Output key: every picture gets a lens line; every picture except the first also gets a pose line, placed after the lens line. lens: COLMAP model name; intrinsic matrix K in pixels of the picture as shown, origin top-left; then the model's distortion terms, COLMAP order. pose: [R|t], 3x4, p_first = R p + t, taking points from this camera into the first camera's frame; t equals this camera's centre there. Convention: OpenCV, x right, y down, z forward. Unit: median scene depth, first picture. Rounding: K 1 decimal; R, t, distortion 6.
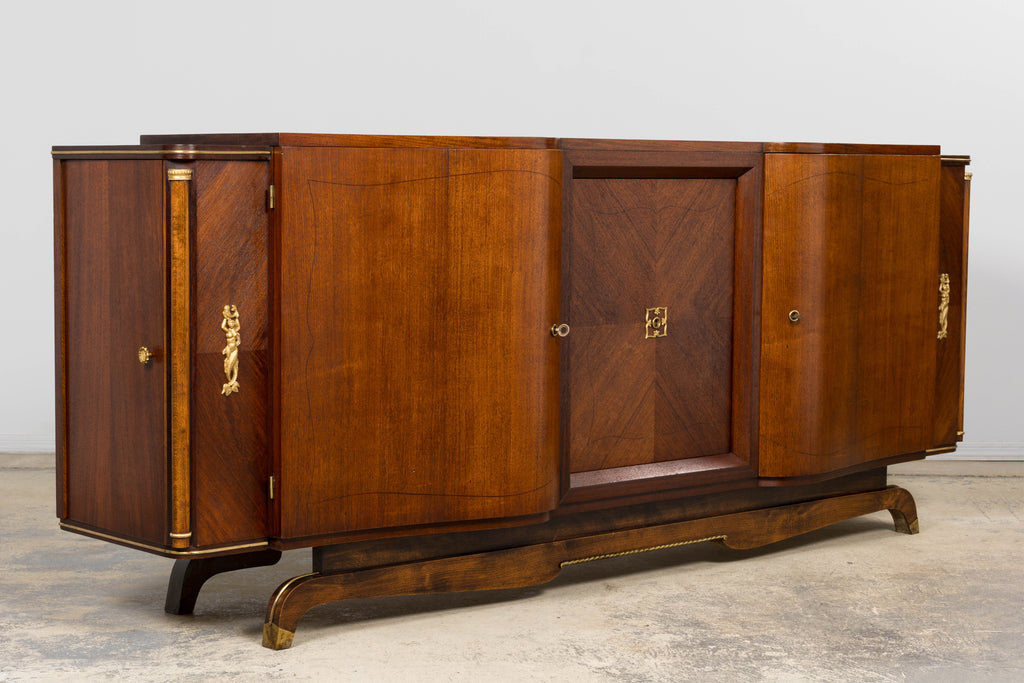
lens RADIAL K [[2083.6, 0, 456.8], [0, 2083.6, 341.3], [0, 0, 1]] dist [-0.026635, 0.300593]
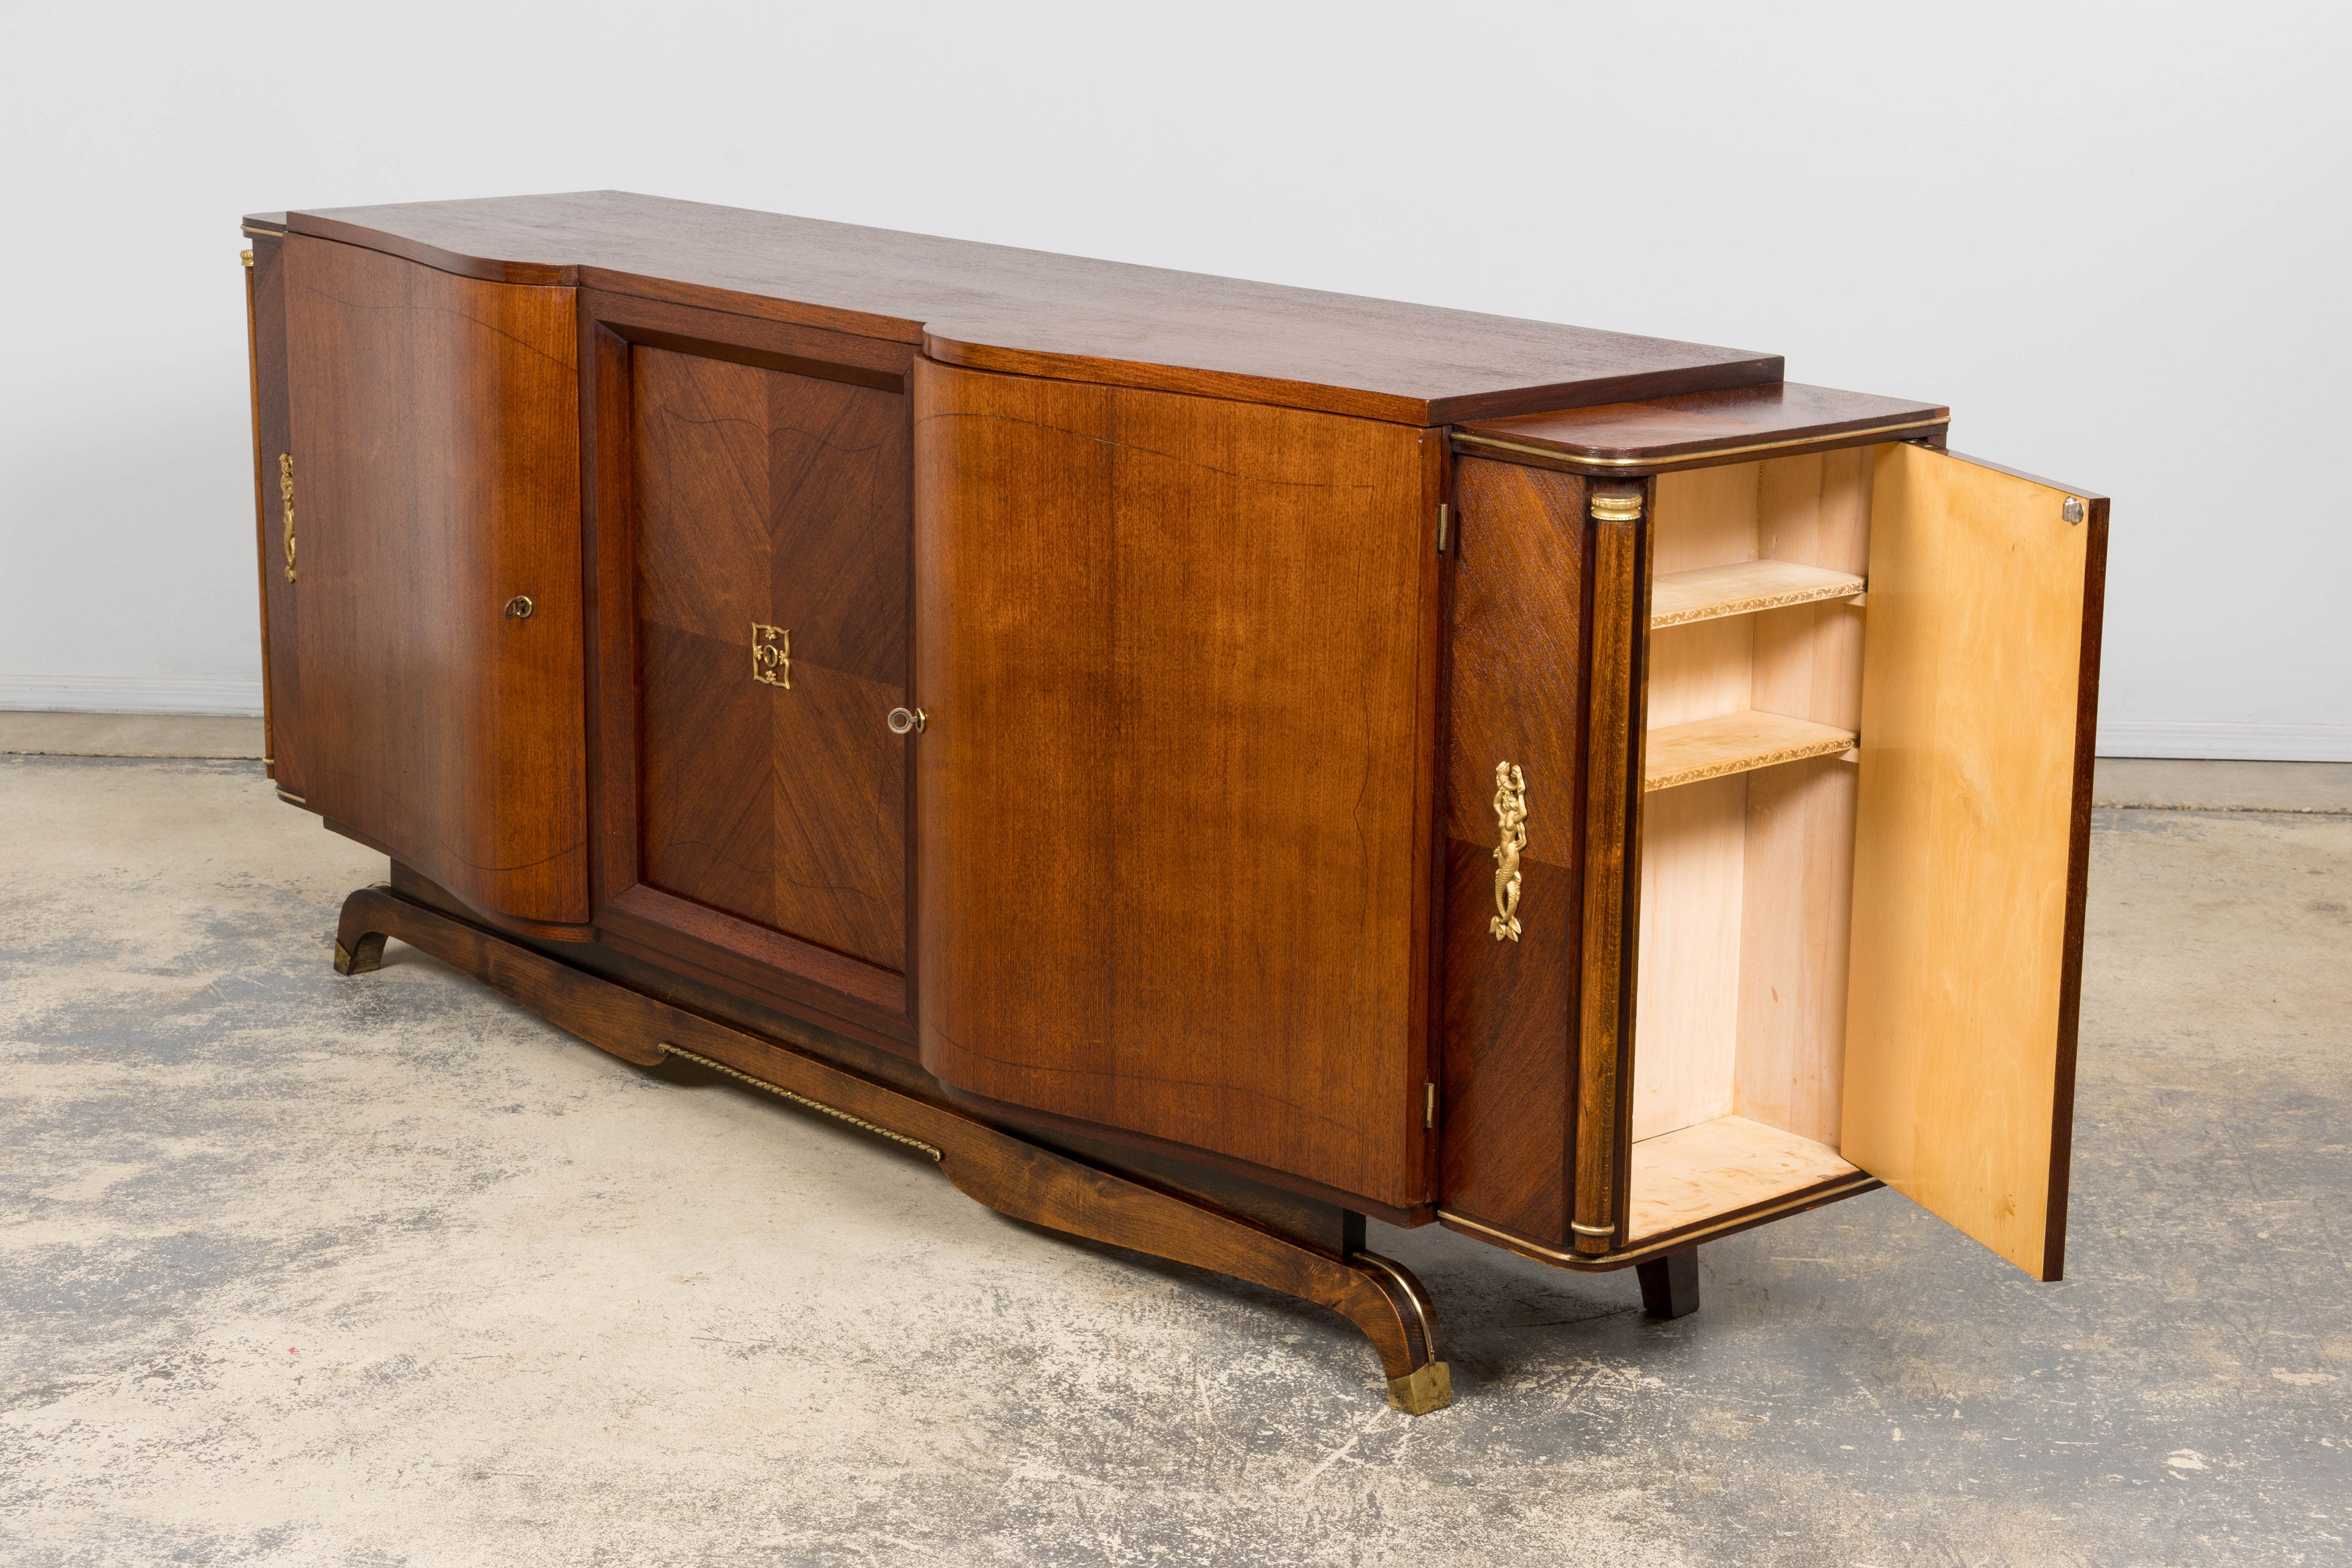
lens RADIAL K [[4276.2, 0, 1137.3], [0, 4276.2, 779.4], [0, 0, 1]] dist [-0.015322, 0.081602]
pose [[-0.001971, 0.225226, -0.974305, 1.223790], [-0.093028, 0.970040, 0.224428, -0.242707], [0.995662, 0.091079, 0.019041, 1.194491]]
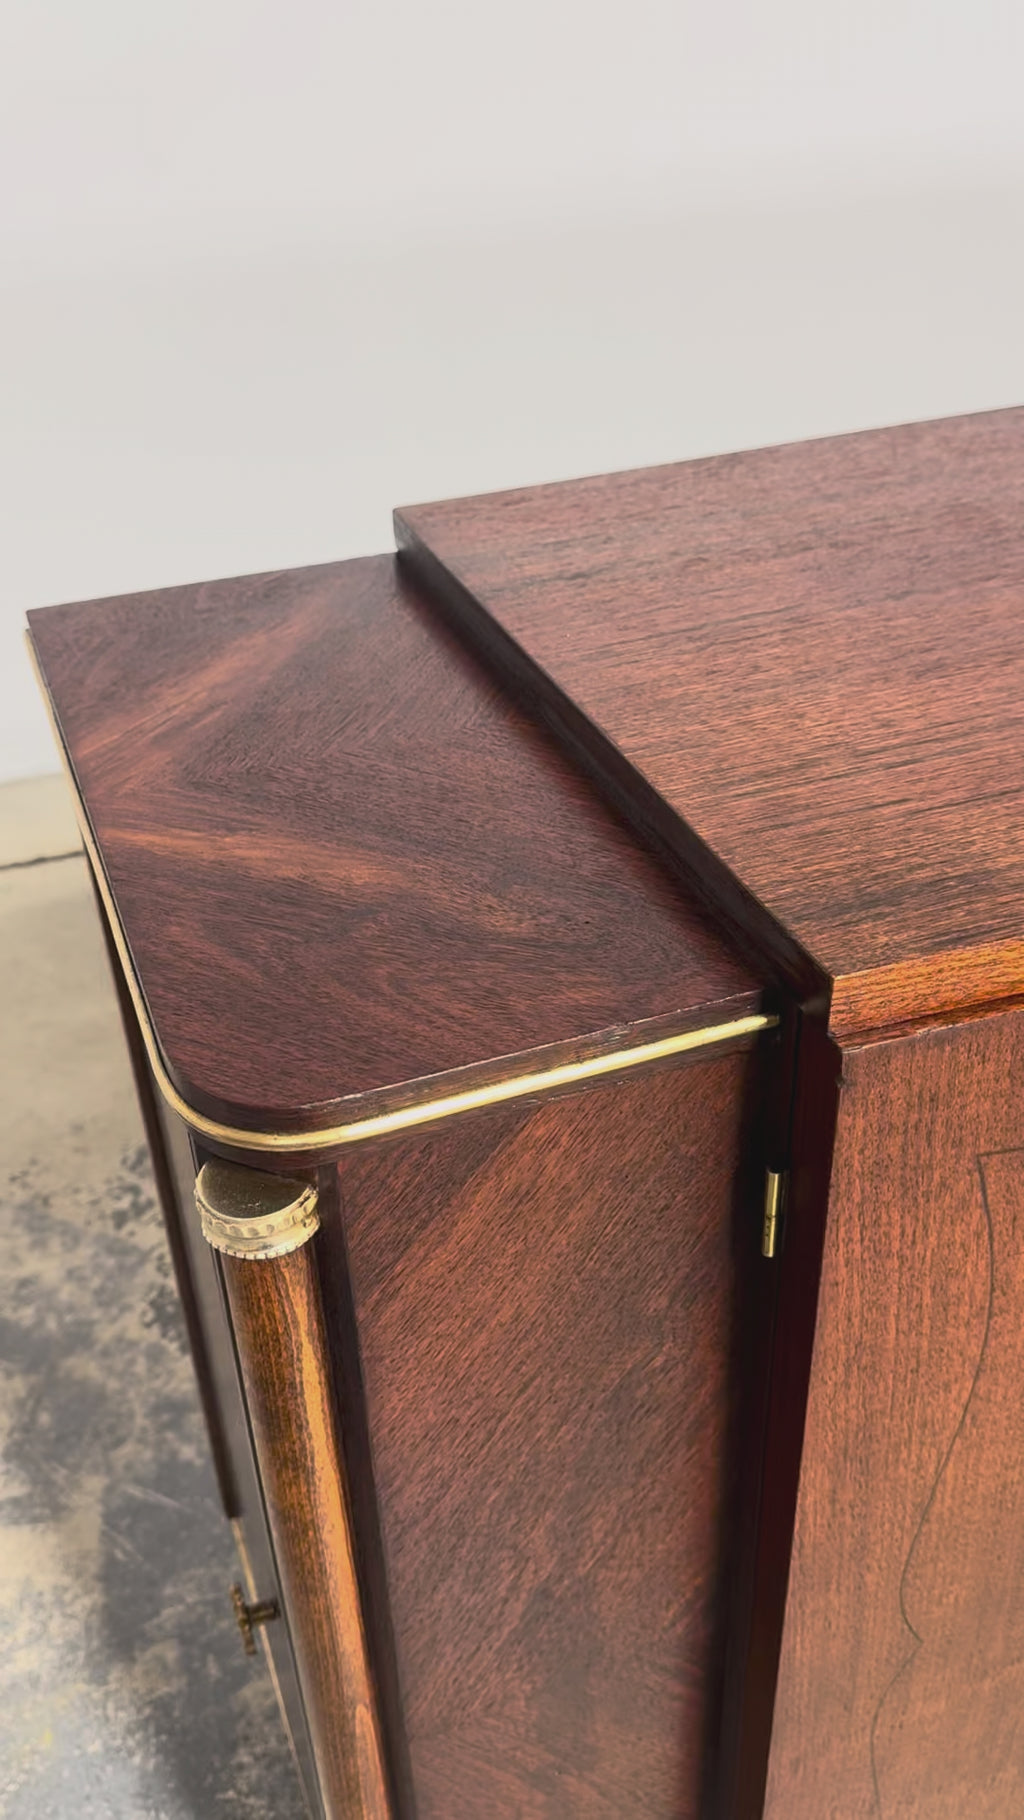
lens RADIAL K [[1592.4, 0, 512.0], [0, 1592.4, 910.0], [0, 0, 1]] dist [0.095333, -0.244381]
pose [[0.937889, 0.158583, -0.308570, -0.066661], [0.012048, 0.873993, 0.485789, -0.159860], [0.346726, -0.459334, 0.817798, 0.839302]]
